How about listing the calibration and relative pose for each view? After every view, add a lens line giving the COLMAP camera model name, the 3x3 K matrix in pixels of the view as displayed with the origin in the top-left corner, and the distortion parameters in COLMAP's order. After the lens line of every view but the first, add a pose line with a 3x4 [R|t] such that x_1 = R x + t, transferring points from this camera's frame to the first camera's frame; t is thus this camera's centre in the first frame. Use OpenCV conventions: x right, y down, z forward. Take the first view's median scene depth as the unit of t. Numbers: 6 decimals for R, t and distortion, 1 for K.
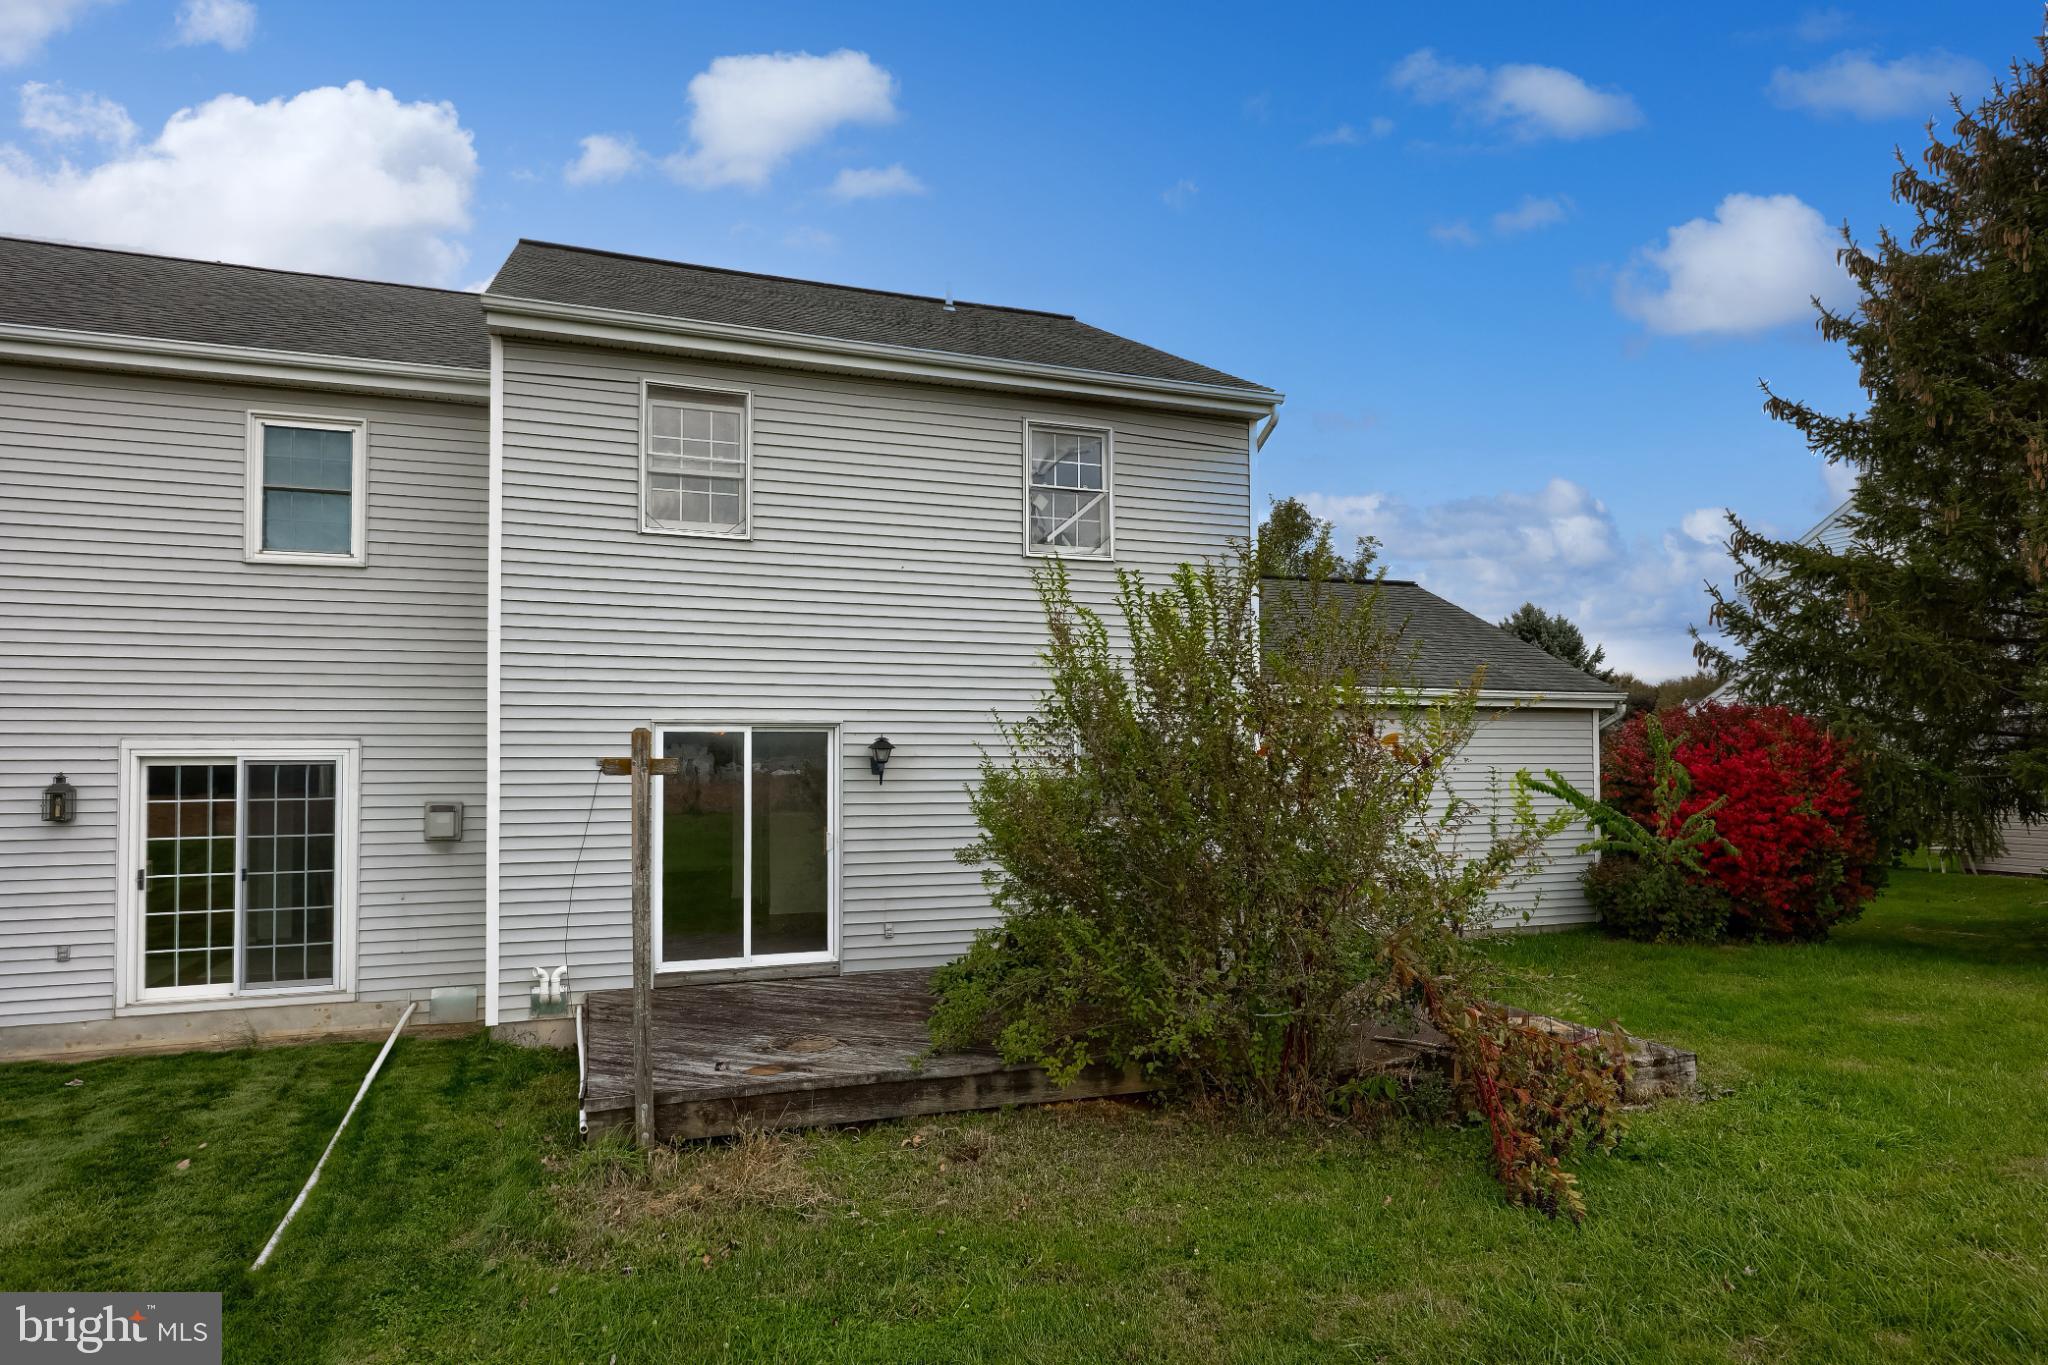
lens RADIAL K [[1063.9, 0, 1013.6], [0, 1063.9, 724.9], [0, 0, 1]] dist [0.003415, 0.000524]
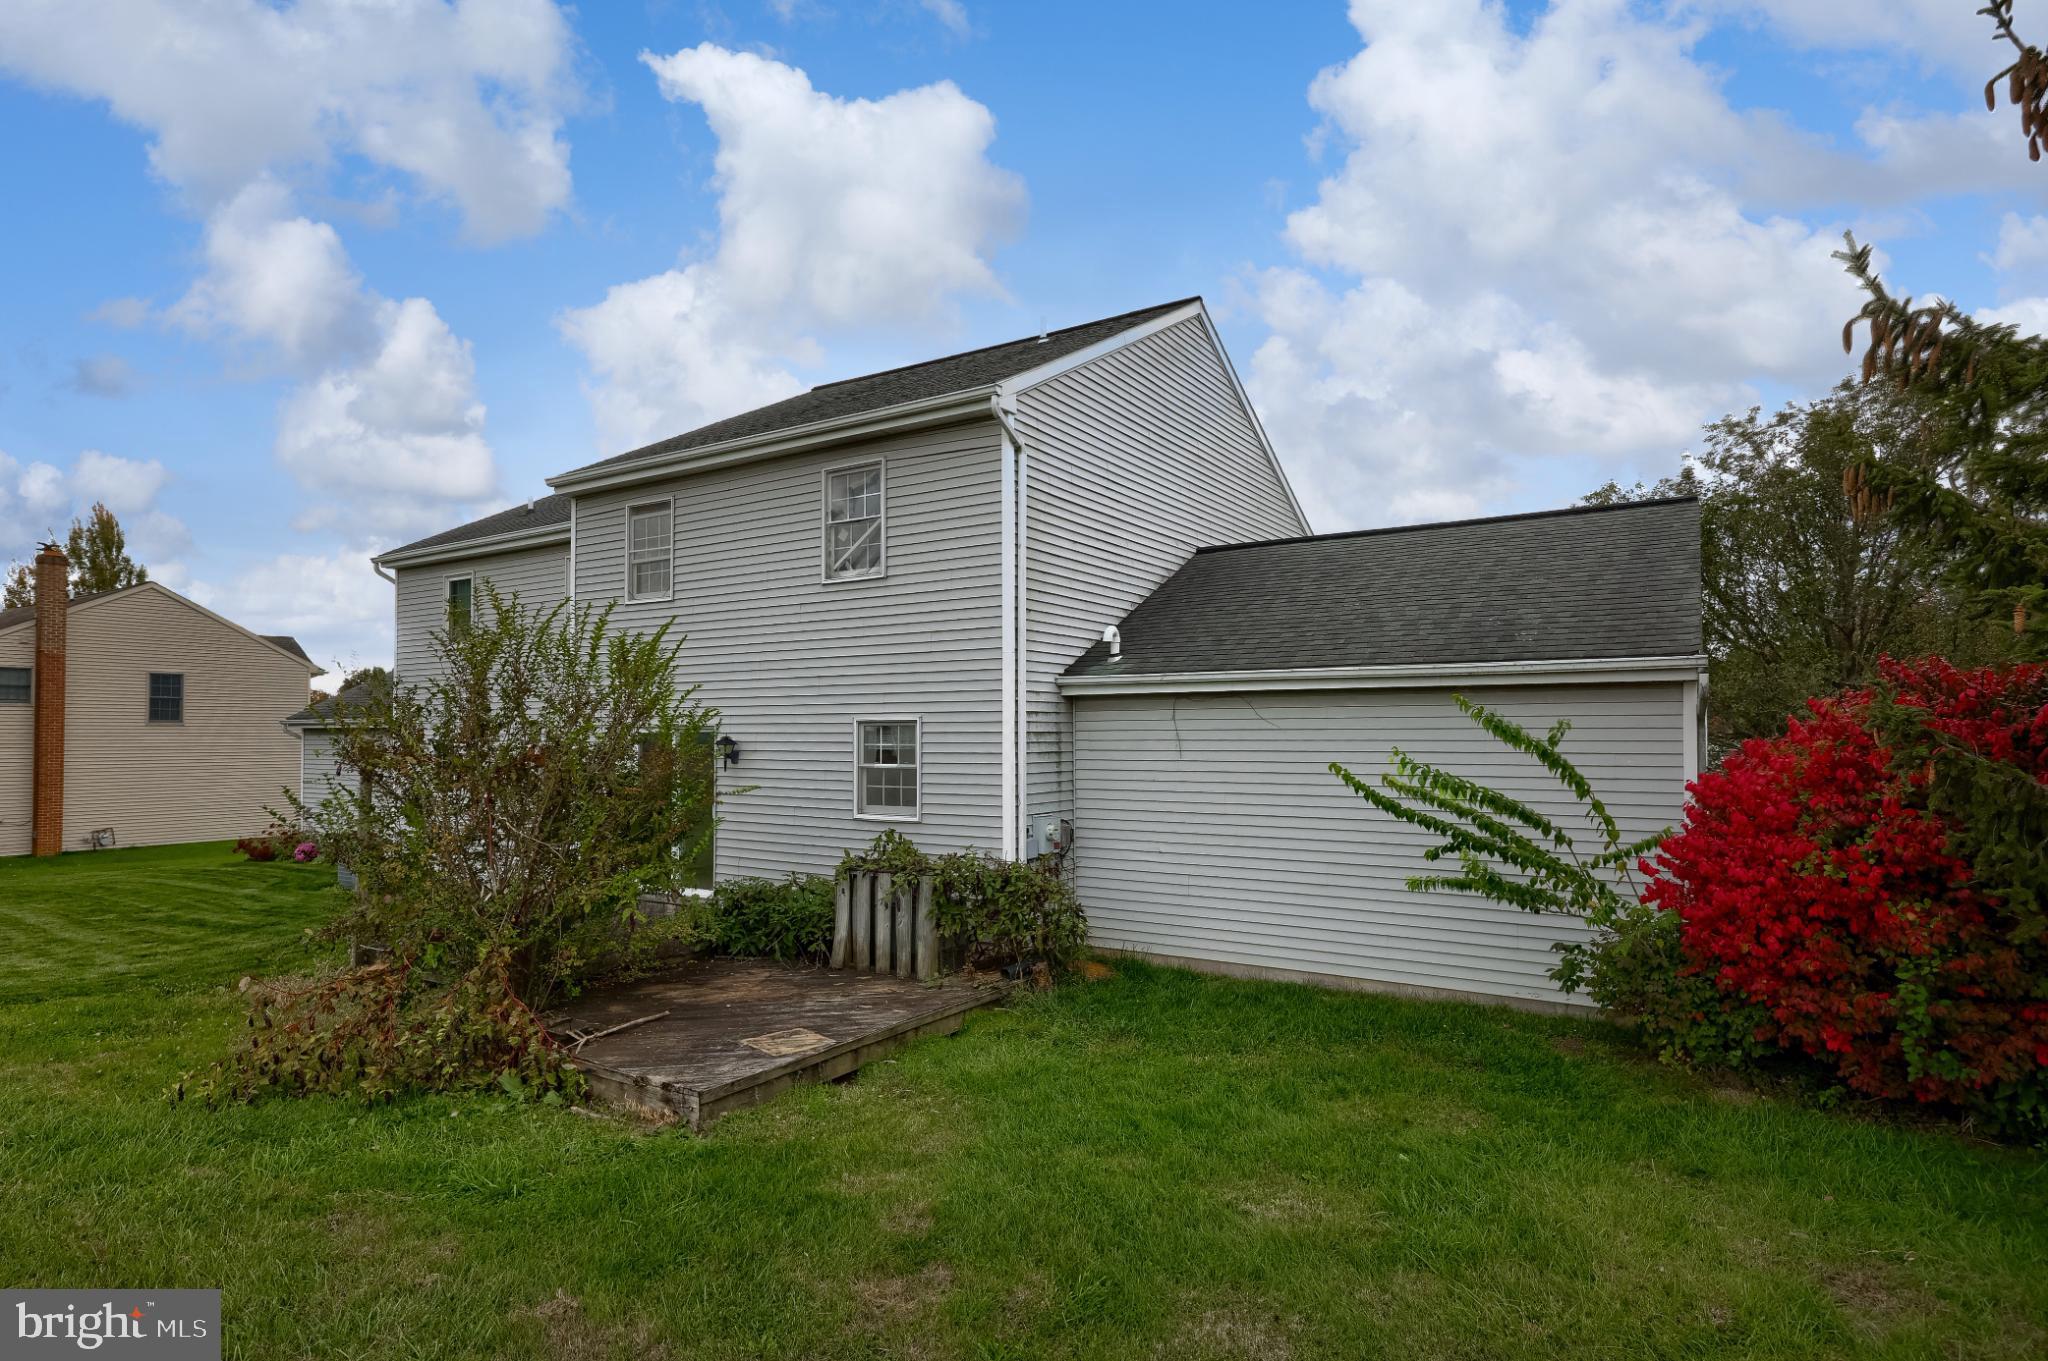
lens RADIAL K [[970.0, 0, 1021.8], [0, 970.0, 704.3], [0, 0, 1]] dist [-0.003026, -0.001096]
pose [[0.661456, -0.022566, -0.749644, 1.073774], [0.023345, 0.999682, -0.009494, -0.007554], [0.749621, -0.011221, 0.661773, 0.485683]]
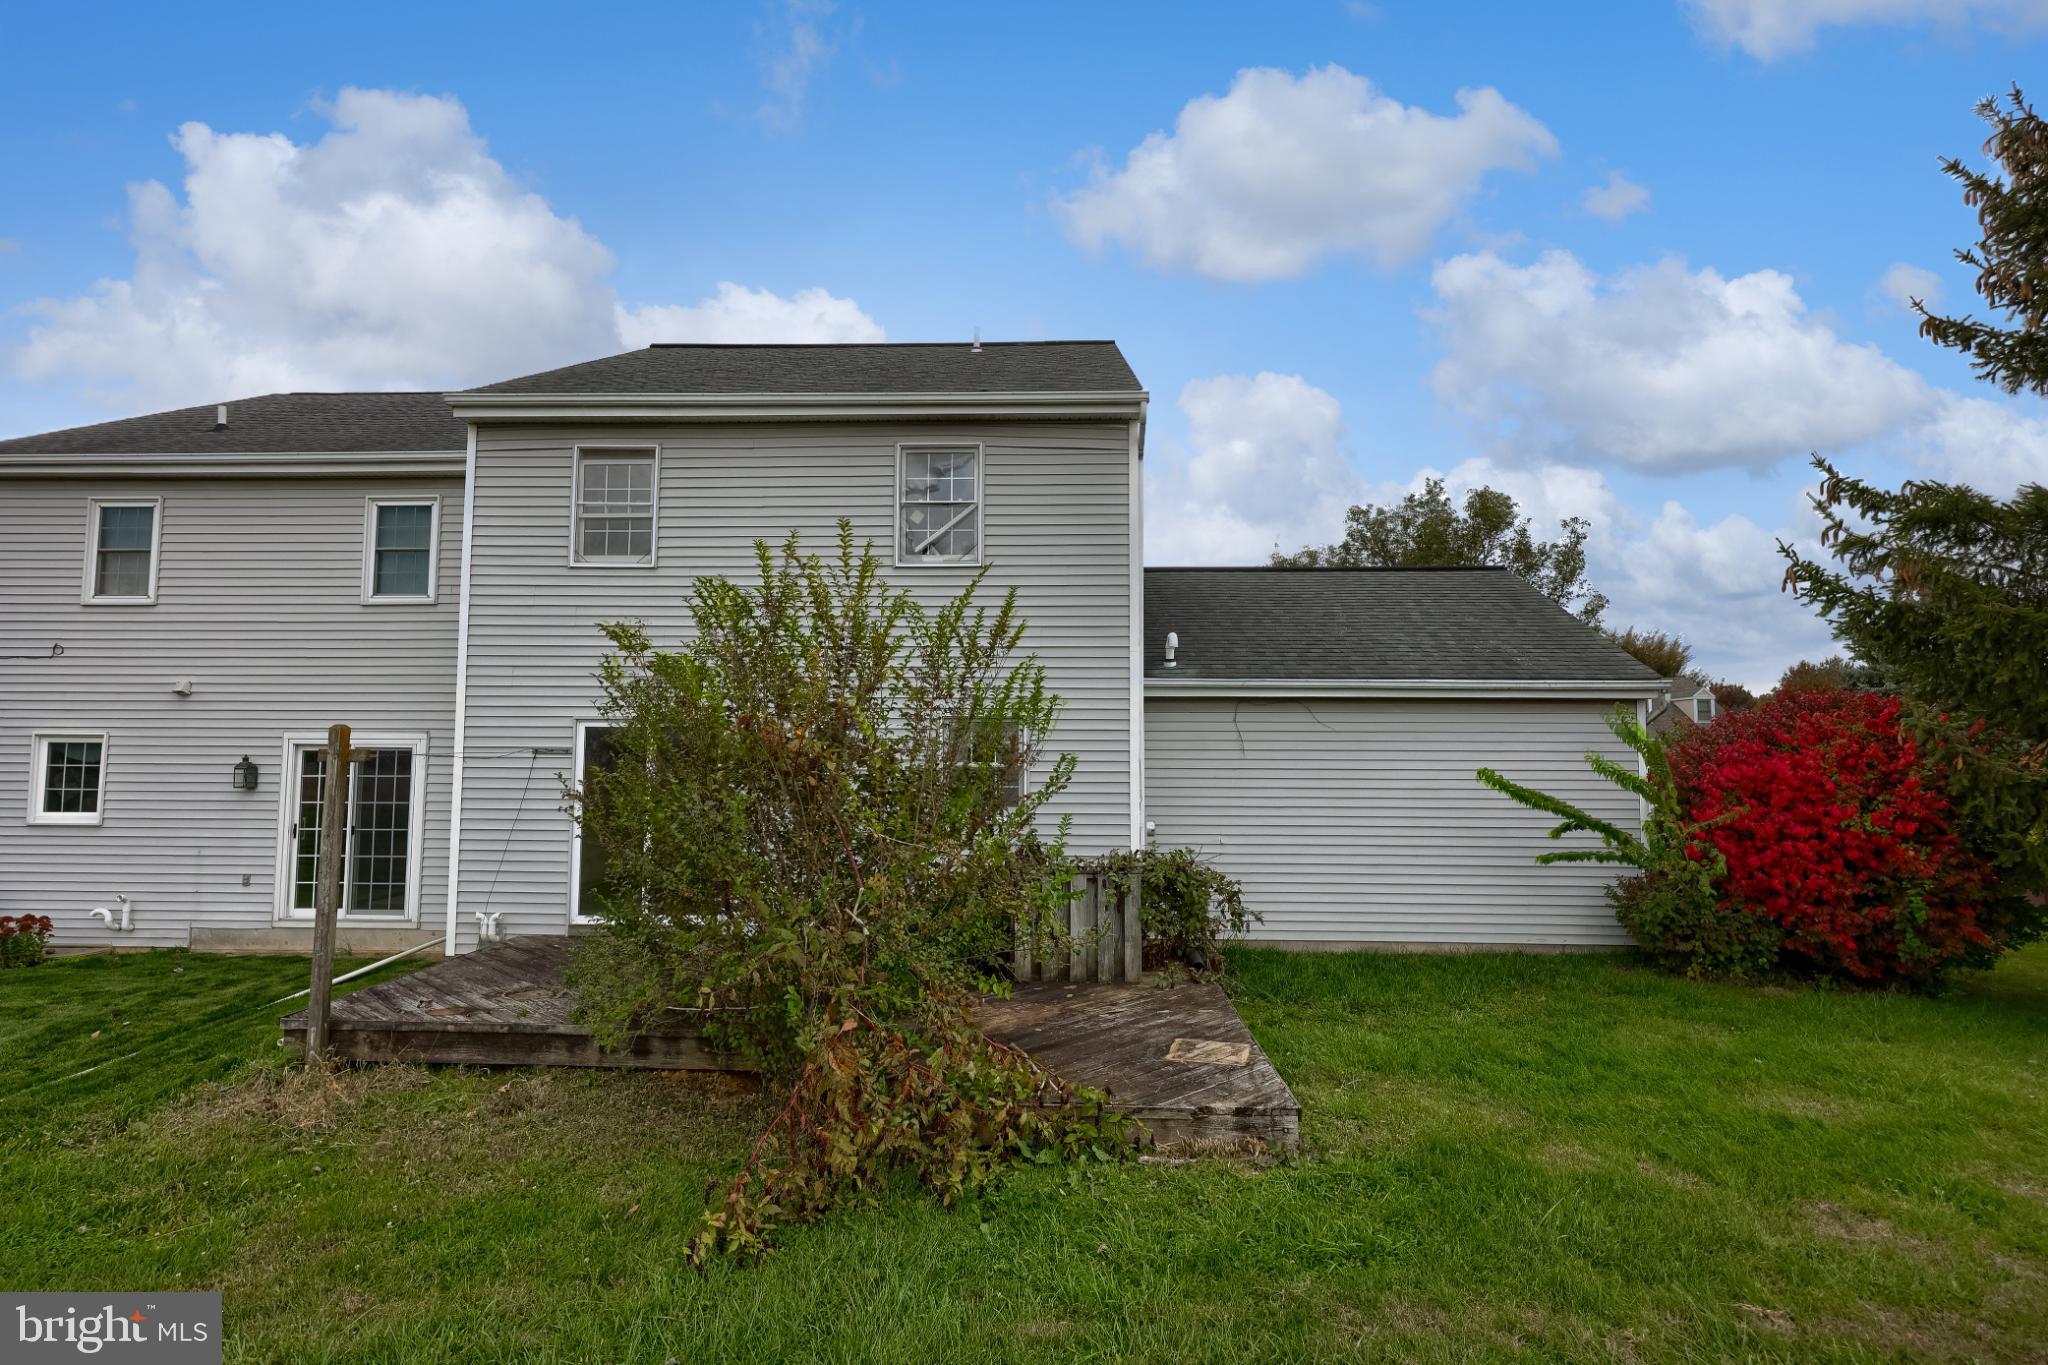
lens RADIAL K [[928.3, 0, 1024.0], [0, 928.3, 682.5], [0, 0, 1]] dist [0.003715, 0.001018]
pose [[0.937117, -0.017602, -0.348571, 0.514760], [0.002996, 0.999096, -0.042396, 0.002894], [0.349002, 0.038685, 0.936323, 0.166183]]
